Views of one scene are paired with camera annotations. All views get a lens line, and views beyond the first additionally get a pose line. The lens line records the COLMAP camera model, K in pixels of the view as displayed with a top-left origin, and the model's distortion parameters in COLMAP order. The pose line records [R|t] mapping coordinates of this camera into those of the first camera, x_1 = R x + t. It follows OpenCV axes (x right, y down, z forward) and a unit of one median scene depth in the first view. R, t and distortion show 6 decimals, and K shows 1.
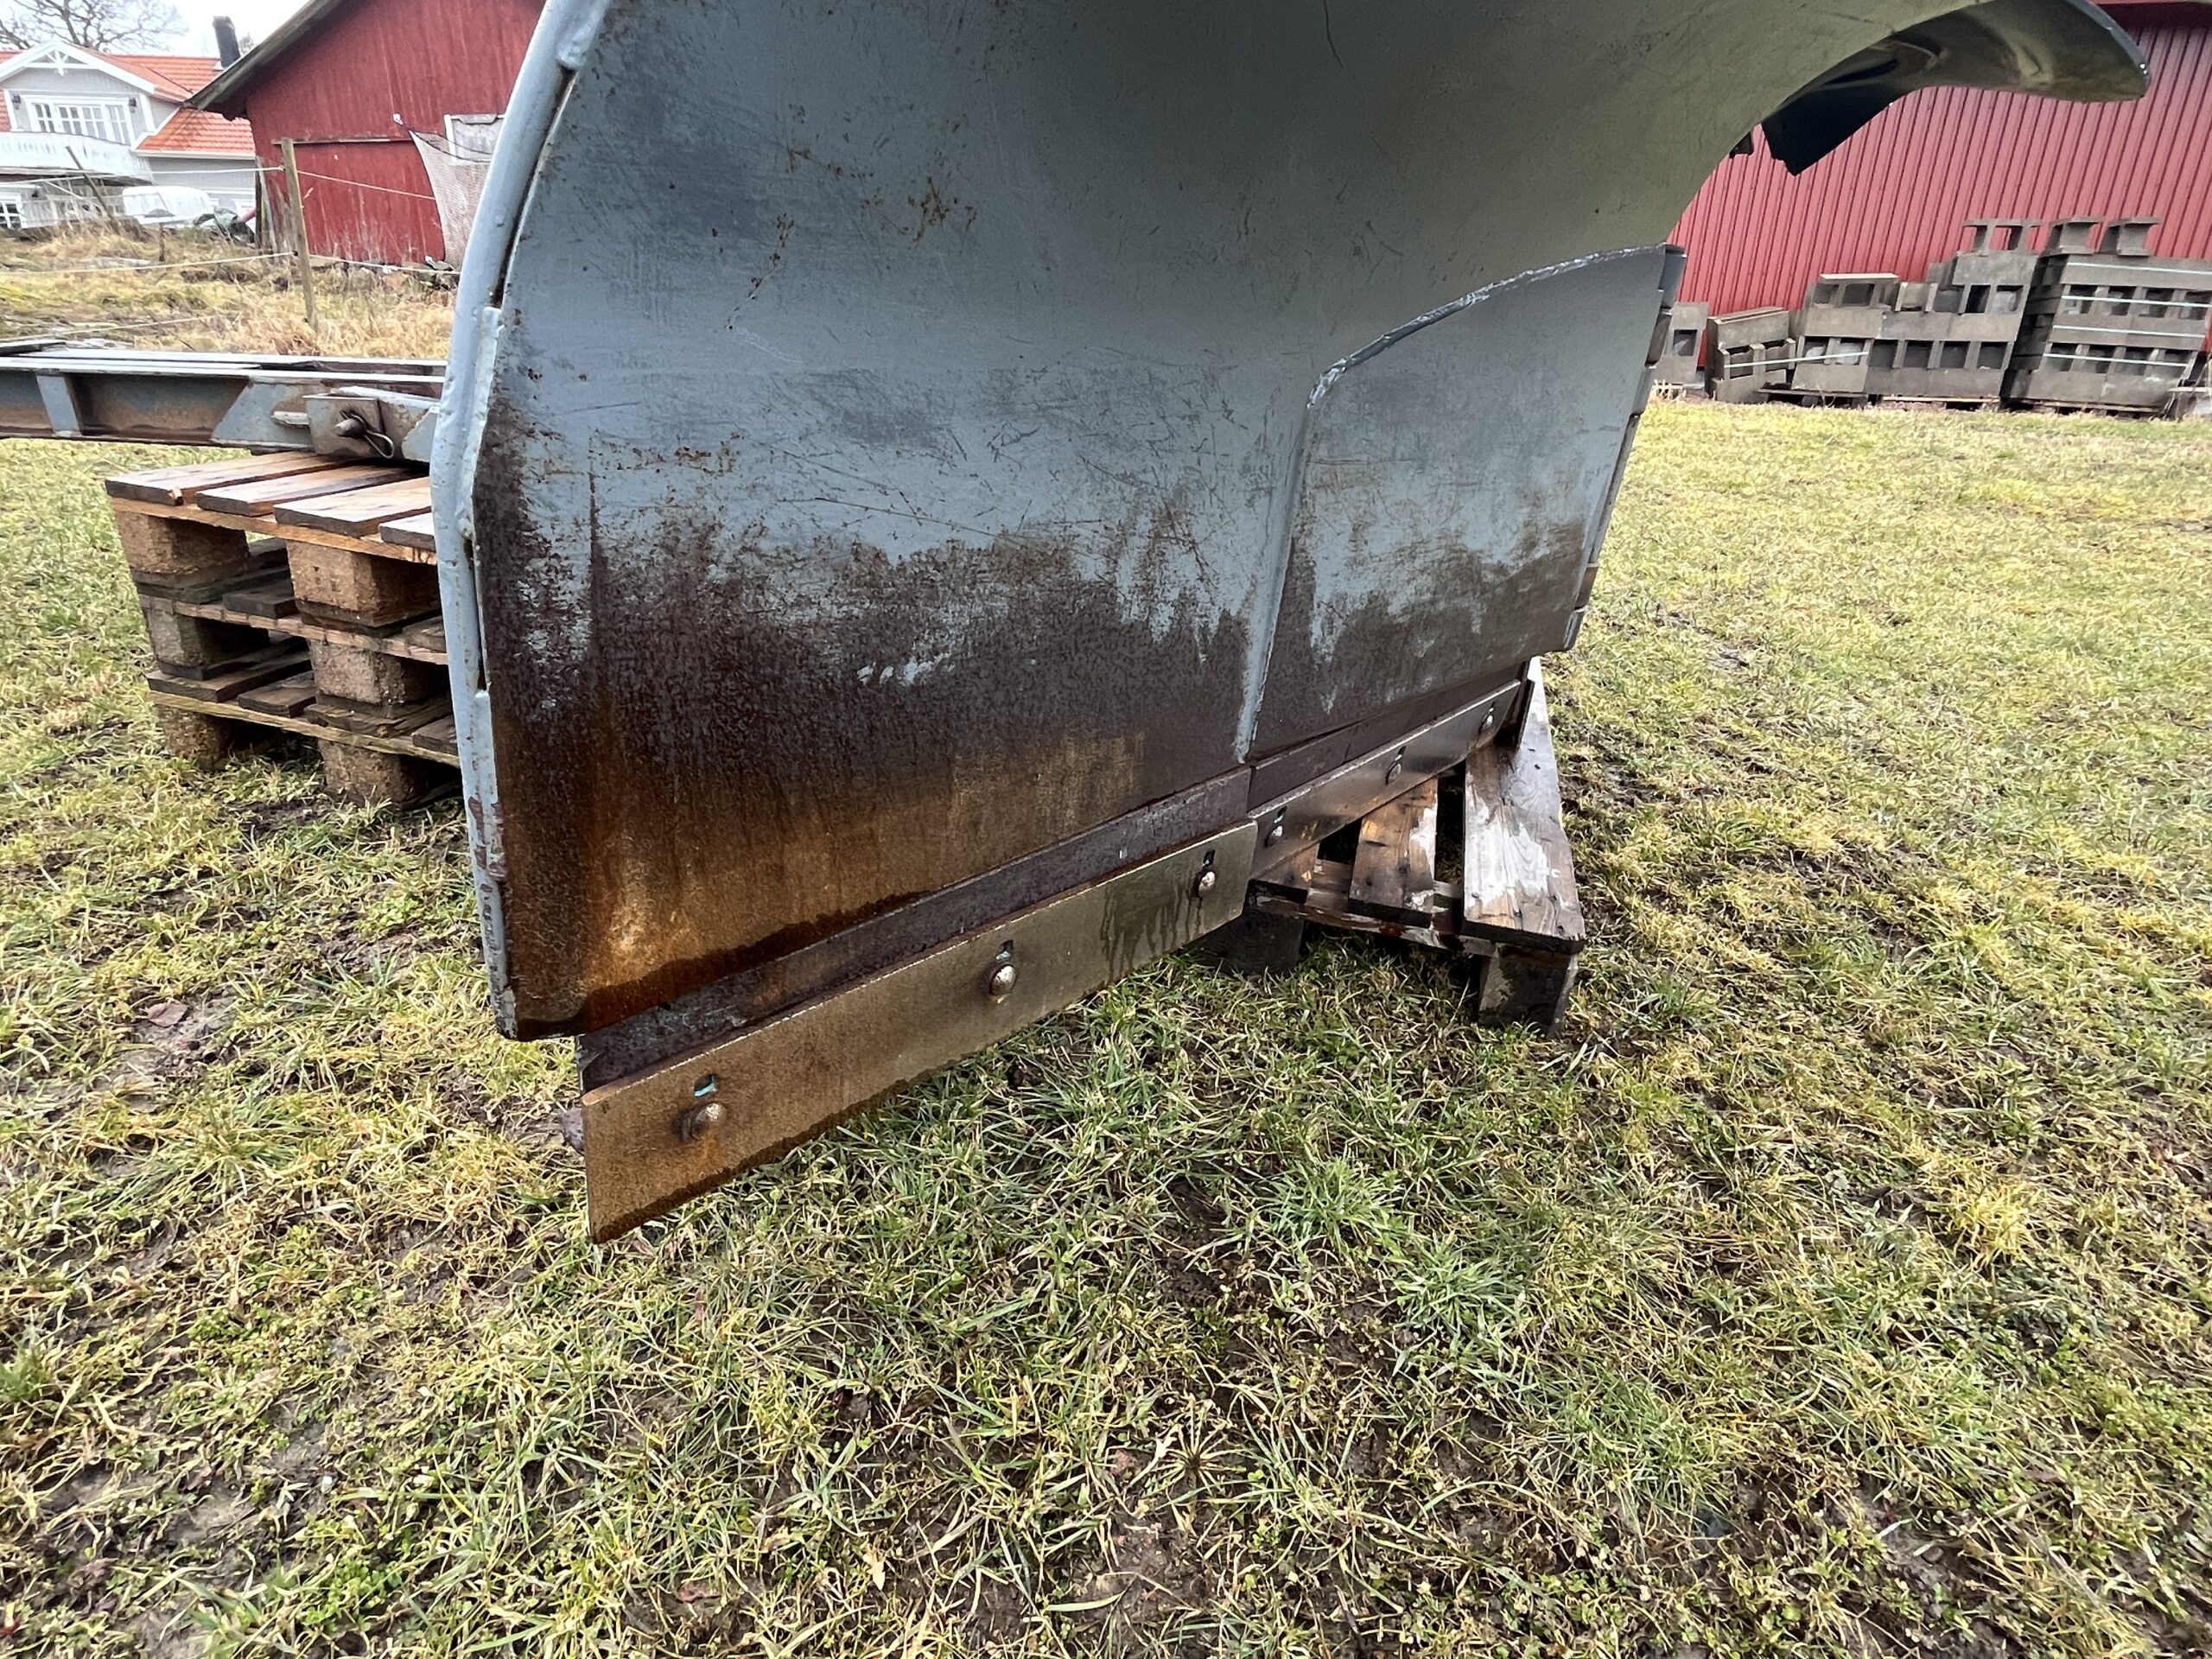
lens RADIAL K [[1233.7, 0, 1095.5], [0, 1233.7, 827.8], [0, 0, 1]] dist [-0.001395, -0.001874]
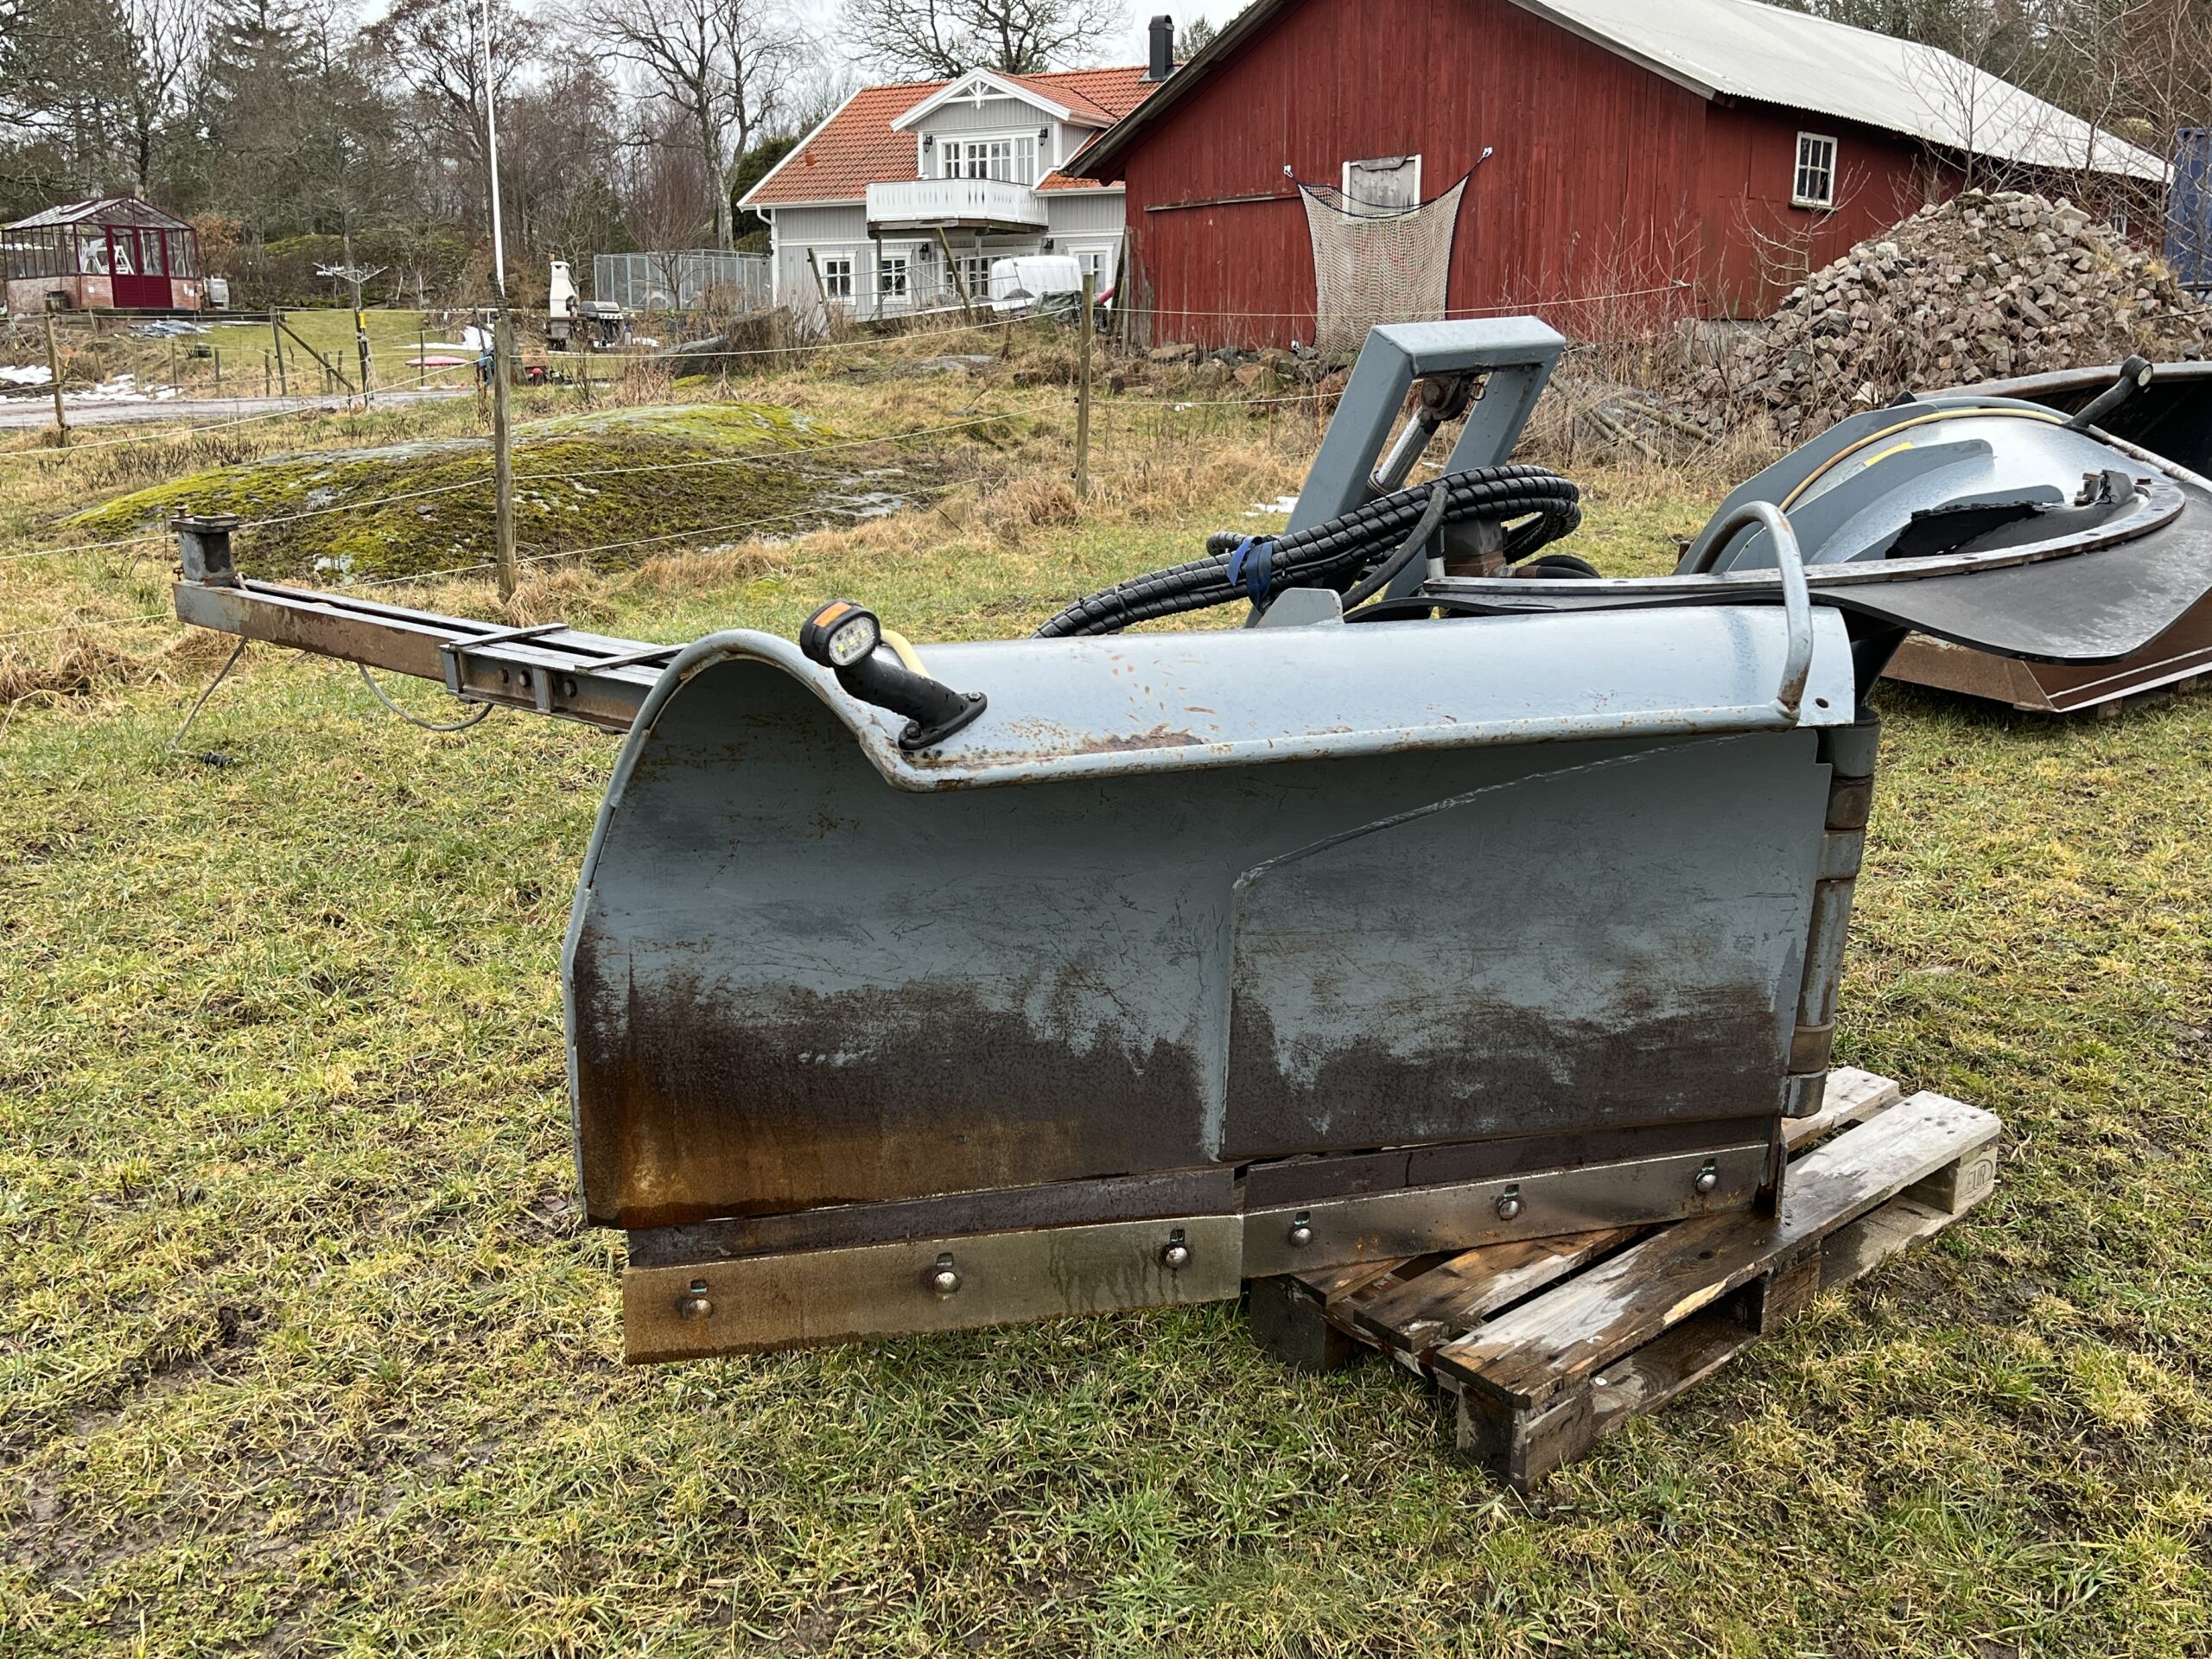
lens RADIAL K [[2120.8, 0, 1110.5], [0, 2120.8, 820.5], [0, 0, 1]] dist [0.033930, 0.000000]
pose [[0.833379, 0.092795, -0.544857, 1.278814], [-0.184684, 0.975896, -0.116275, -0.133441], [0.520934, 0.197527, 0.830428, -0.943151]]
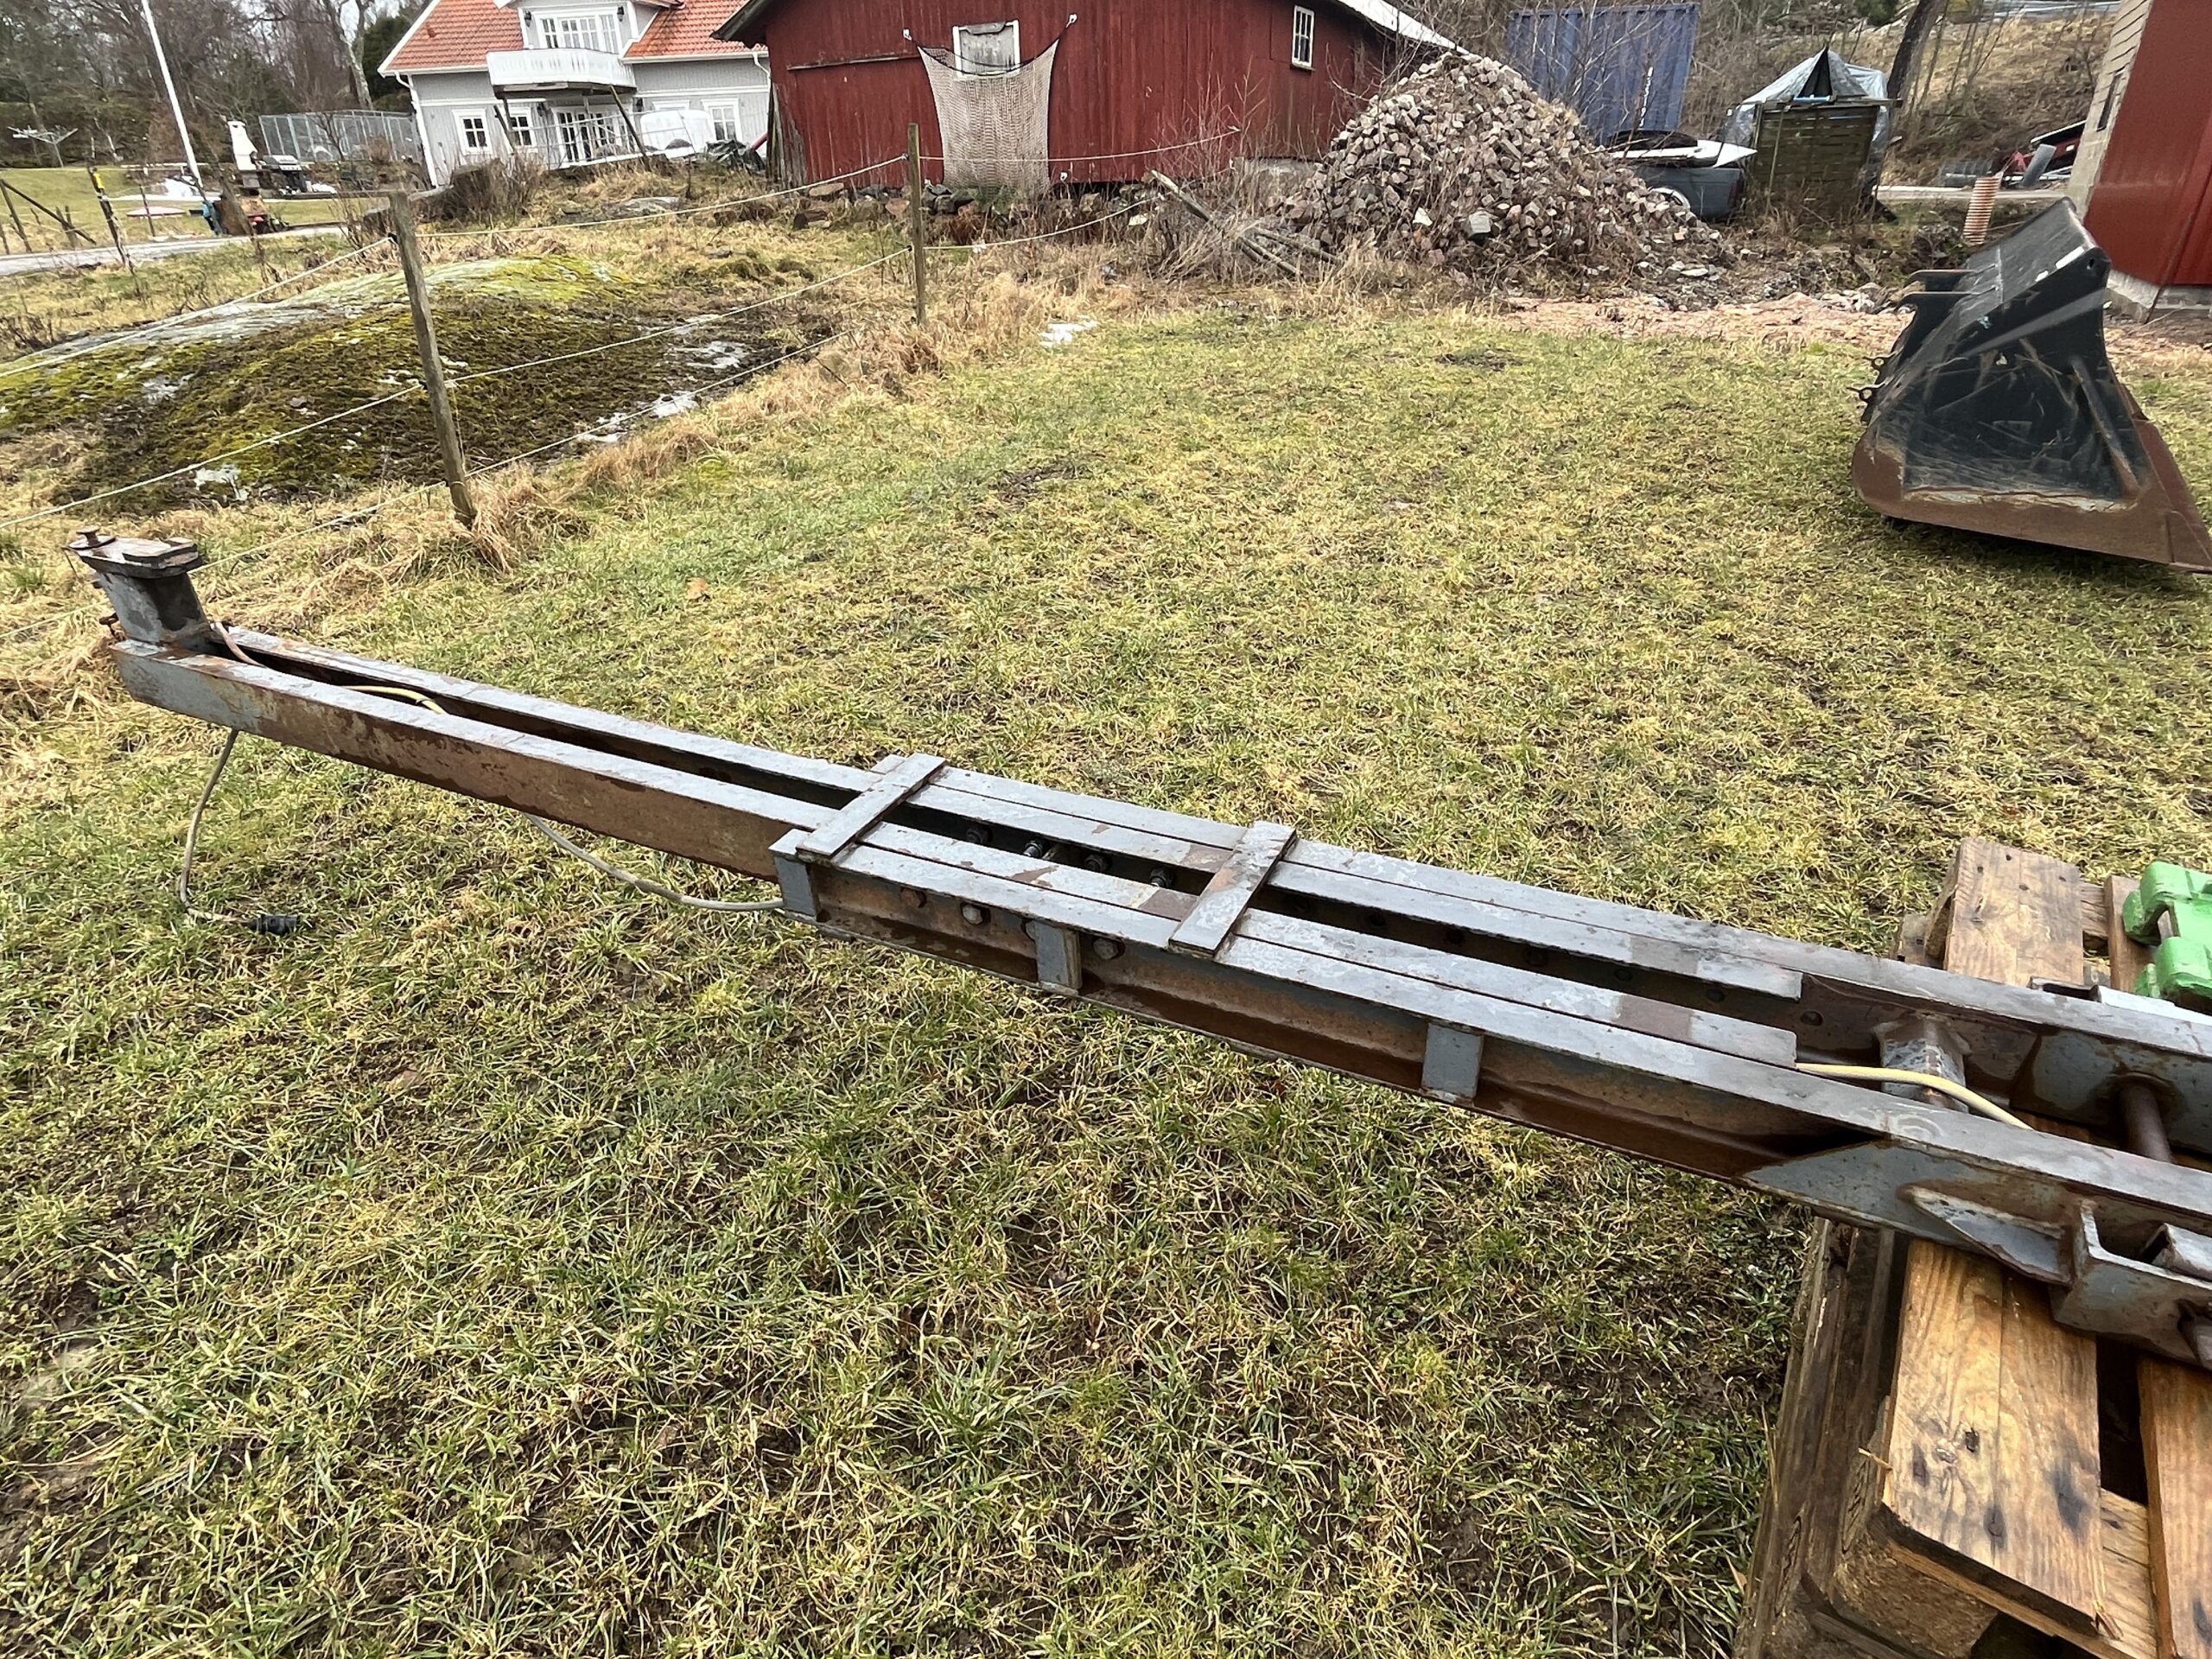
lens RADIAL K [[1233.7, 0, 1095.3], [0, 1233.7, 821.2], [0, 0, 1]] dist [-0.001395, -0.001874]
pose [[0.962651, 0.083705, -0.257480, -1.592974], [-0.057280, 0.992447, 0.108482, -0.962755], [0.264616, -0.089682, 0.960175, 0.637628]]
